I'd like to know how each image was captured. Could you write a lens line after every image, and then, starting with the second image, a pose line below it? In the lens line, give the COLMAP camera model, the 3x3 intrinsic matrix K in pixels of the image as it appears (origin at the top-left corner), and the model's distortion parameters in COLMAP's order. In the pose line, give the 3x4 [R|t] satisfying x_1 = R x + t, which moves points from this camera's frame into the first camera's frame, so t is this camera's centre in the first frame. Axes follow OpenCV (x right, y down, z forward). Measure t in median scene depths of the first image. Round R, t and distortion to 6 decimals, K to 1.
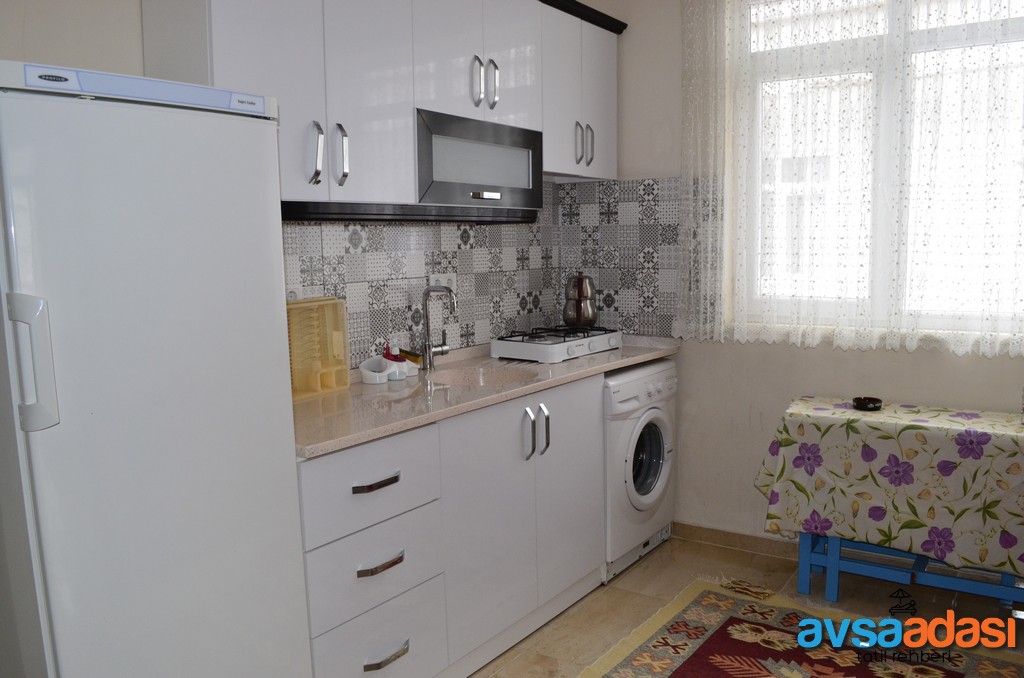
lens RADIAL K [[802.5, 0, 512.8], [0, 802.5, 341.1], [0, 0, 1]] dist [-0.085211, 0.010073]
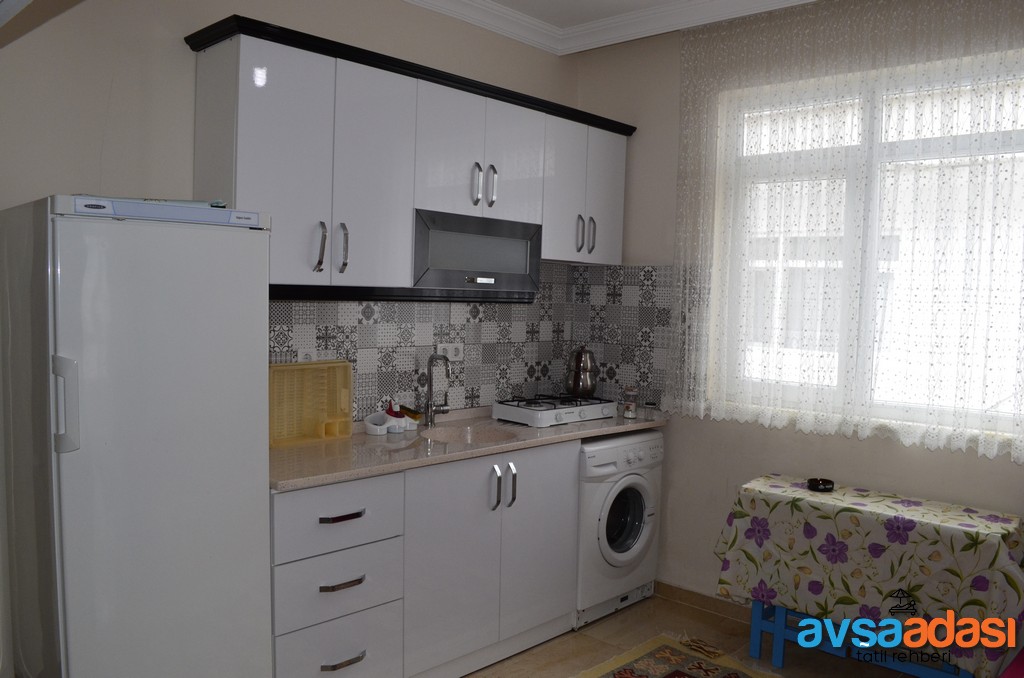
lens RADIAL K [[802.5, 0, 512.8], [0, 802.5, 341.1], [0, 0, 1]] dist [-0.085211, 0.010073]
pose [[0.988021, 0.053779, -0.144643, 0.180255], [-0.063040, 0.996192, -0.060221, -0.024807], [0.140854, 0.068618, 0.987650, -0.139296]]
